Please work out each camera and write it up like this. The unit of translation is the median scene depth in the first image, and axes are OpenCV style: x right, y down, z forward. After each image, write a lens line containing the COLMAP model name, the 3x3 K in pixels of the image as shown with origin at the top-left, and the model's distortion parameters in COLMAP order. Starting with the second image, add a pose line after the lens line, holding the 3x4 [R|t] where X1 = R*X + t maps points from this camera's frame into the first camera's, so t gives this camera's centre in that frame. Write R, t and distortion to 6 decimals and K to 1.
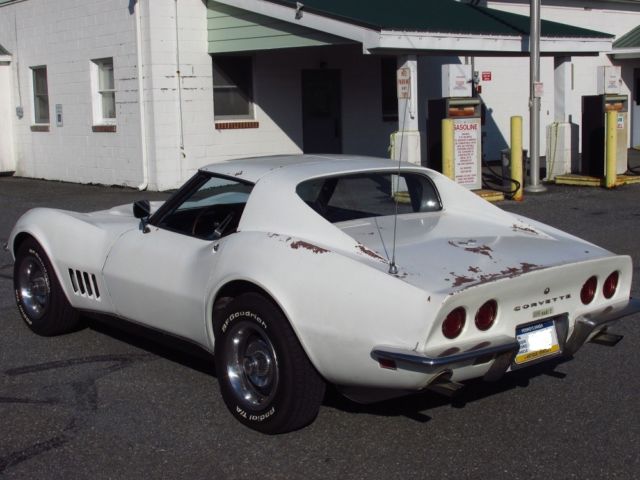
lens RADIAL K [[978.8, 0, 320.0], [0, 978.8, 240.0], [0, 0, 1]] dist [-0.035723, 0.003708]
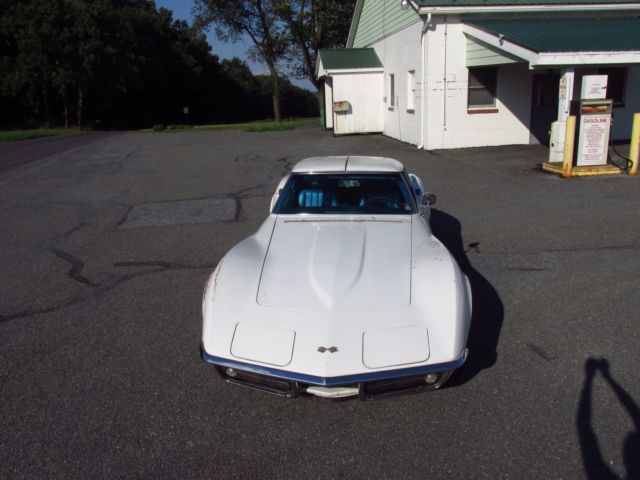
lens RADIAL K [[525.7, 0, 320.0], [0, 525.7, 240.0], [0, 0, 1]] dist [-0.024885, 0.009365]
pose [[0.842193, 0.140789, -0.520470, 0.184965], [-0.061359, 0.984062, 0.166904, -0.037260], [0.535673, -0.108630, 0.837409, 0.102246]]
